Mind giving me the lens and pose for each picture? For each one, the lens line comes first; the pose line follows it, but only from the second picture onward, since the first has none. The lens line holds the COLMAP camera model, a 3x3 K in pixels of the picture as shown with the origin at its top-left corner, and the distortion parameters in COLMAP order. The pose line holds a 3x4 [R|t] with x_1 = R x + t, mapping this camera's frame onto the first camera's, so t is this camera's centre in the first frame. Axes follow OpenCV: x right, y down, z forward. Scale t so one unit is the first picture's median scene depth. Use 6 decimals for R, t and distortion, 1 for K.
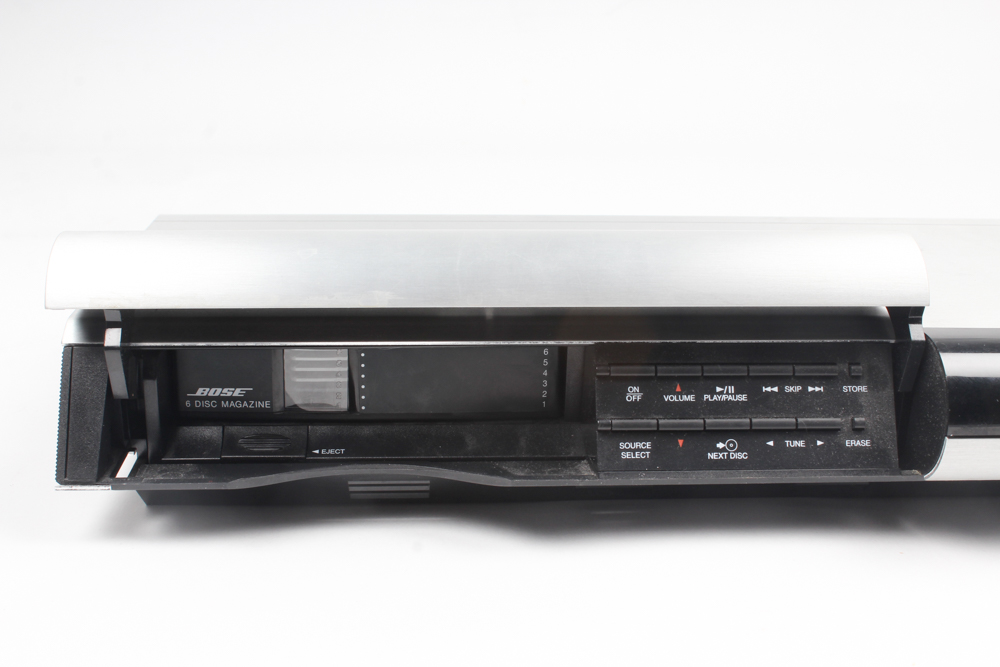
lens RADIAL K [[1255.2, 0, 500.6], [0, 1255.2, 332.3], [0, 0, 1]] dist [-0.066296, 0.000000]
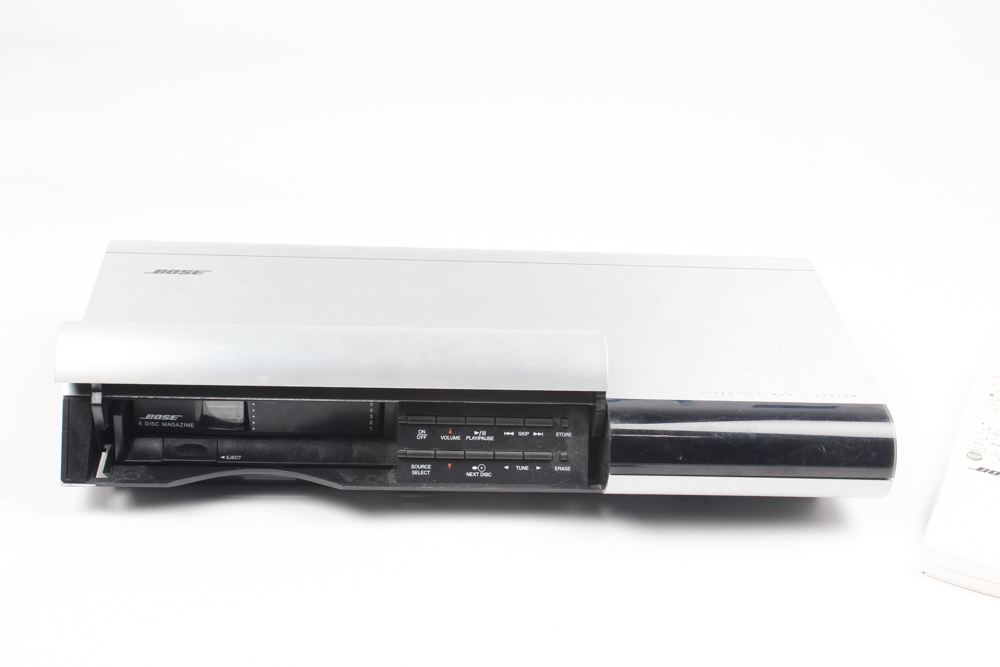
lens RADIAL K [[1628.3, 0, 499.9], [0, 1628.3, 334.8], [0, 0, 1]] dist [-0.009361, 0.000000]
pose [[0.999215, 0.036381, 0.015658, 0.167851], [-0.038798, 0.978590, 0.202132, -0.496898], [-0.007969, -0.202581, 0.979233, -1.004109]]
